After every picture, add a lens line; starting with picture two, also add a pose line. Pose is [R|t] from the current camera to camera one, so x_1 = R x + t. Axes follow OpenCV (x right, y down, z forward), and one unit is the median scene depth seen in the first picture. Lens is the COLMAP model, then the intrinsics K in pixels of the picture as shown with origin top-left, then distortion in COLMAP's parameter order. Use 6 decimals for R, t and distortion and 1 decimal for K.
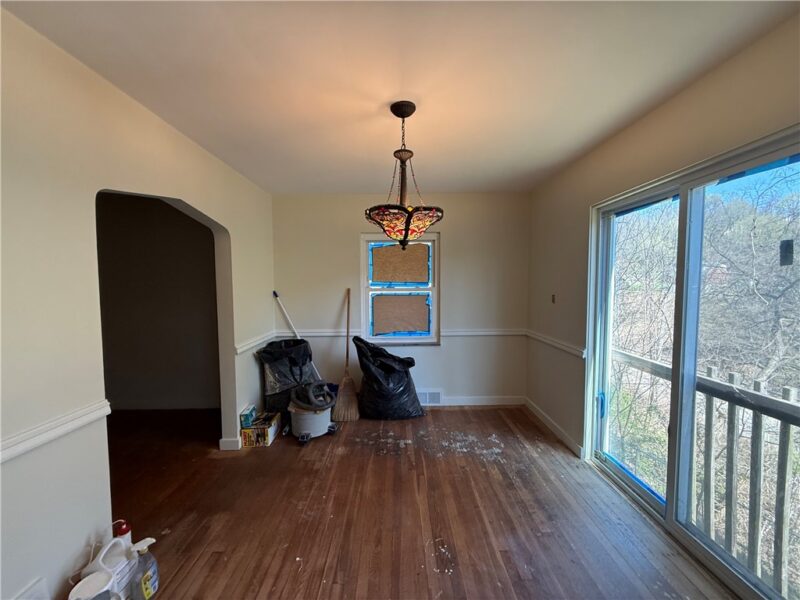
lens RADIAL K [[312.9, 0, 400.0], [0, 312.9, 300.0], [0, 0, 1]] dist [-0.010544, -0.000056]
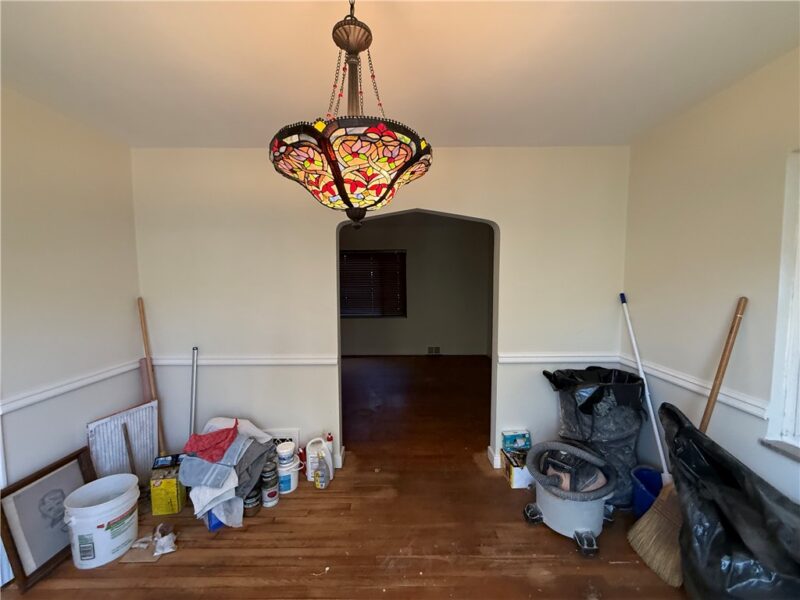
lens RADIAL K [[312.9, 0, 400.0], [0, 312.9, 300.0], [0, 0, 1]] dist [-0.010544, -0.000056]
pose [[-0.010635, 0.072112, -0.997340, 0.345053], [-0.052553, 0.995977, 0.072574, -0.050944], [0.998561, 0.053185, -0.006803, 0.712882]]
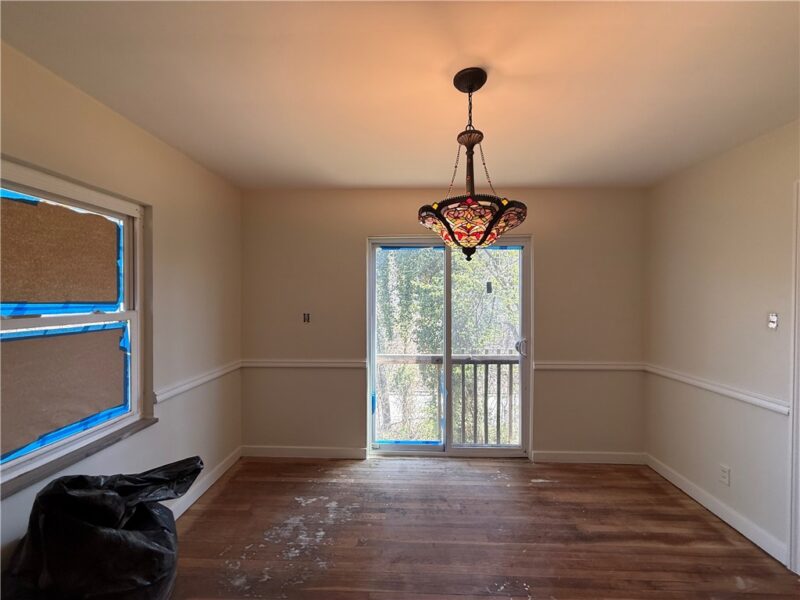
lens RADIAL K [[312.9, 0, 400.0], [0, 312.9, 300.0], [0, 0, 1]] dist [-0.010544, -0.000056]
pose [[0.049611, -0.003075, 0.998764, -0.494874], [0.055715, 0.998447, 0.000307, -0.047956], [-0.997213, 0.055631, 0.049706, 0.744472]]
